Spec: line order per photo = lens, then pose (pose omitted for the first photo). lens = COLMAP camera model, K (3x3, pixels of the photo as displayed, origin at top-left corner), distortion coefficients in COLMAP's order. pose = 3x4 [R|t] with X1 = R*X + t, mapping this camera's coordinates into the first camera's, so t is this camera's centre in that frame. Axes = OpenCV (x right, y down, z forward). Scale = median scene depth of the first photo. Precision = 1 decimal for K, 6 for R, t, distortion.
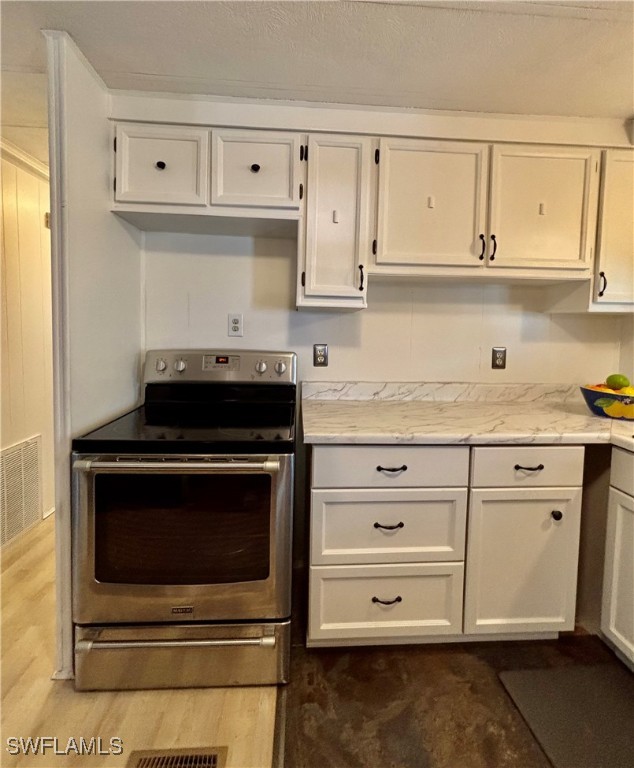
lens RADIAL K [[343.6, 0, 317.8], [0, 343.6, 343.9], [0, 0, 1]] dist [-0.000175, -0.000374]
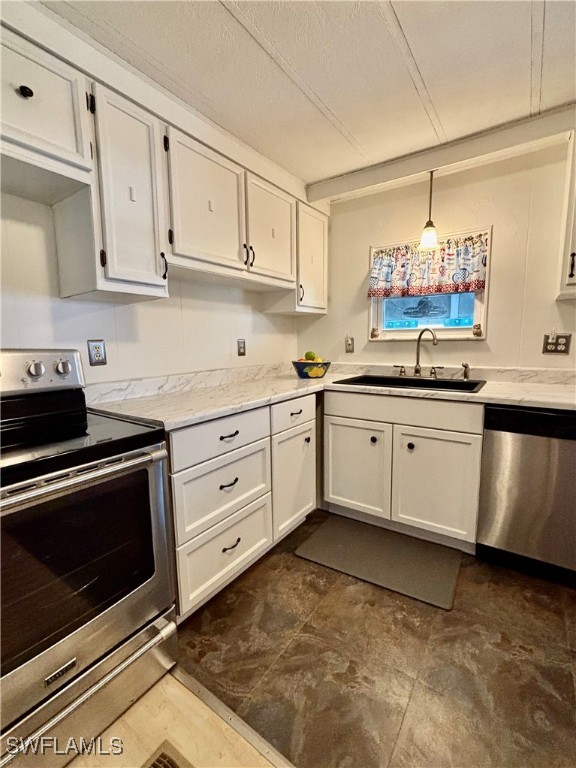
lens RADIAL K [[339.4, 0, 285.3], [0, 339.4, 384.6], [0, 0, 1]] dist [-0.005075, 0.000314]
pose [[0.624225, -0.130418, 0.770282, -0.461456], [0.069331, 0.991325, 0.111659, 0.062267], [-0.778162, -0.016296, 0.627852, 0.105092]]
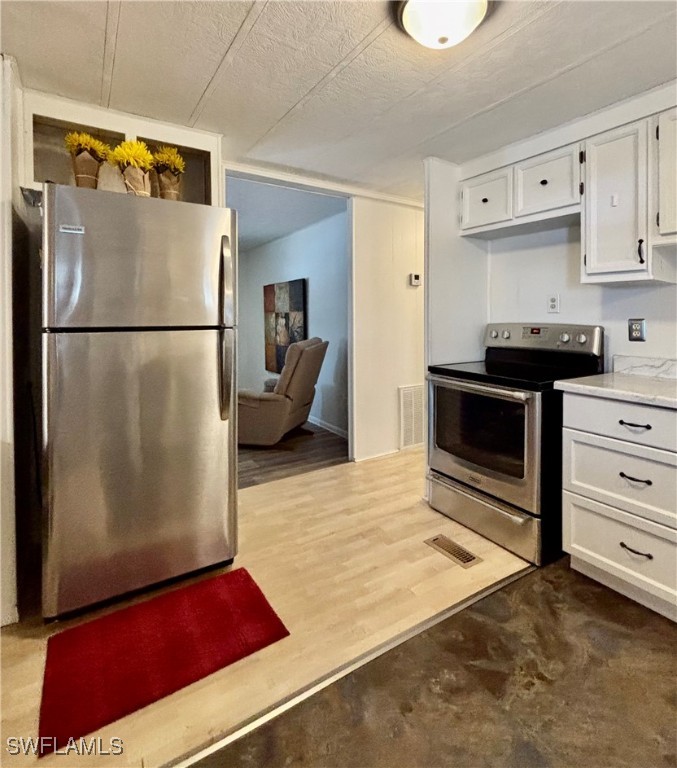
lens RADIAL K [[400.4, 0, 341.9], [0, 400.4, 316.8], [0, 0, 1]] dist [-0.000385, -0.001790]
pose [[0.489035, -0.017035, -0.872098, 0.751169], [-0.031674, 0.998803, -0.037271, 0.081449], [0.871689, 0.045850, 0.487910, -0.388268]]
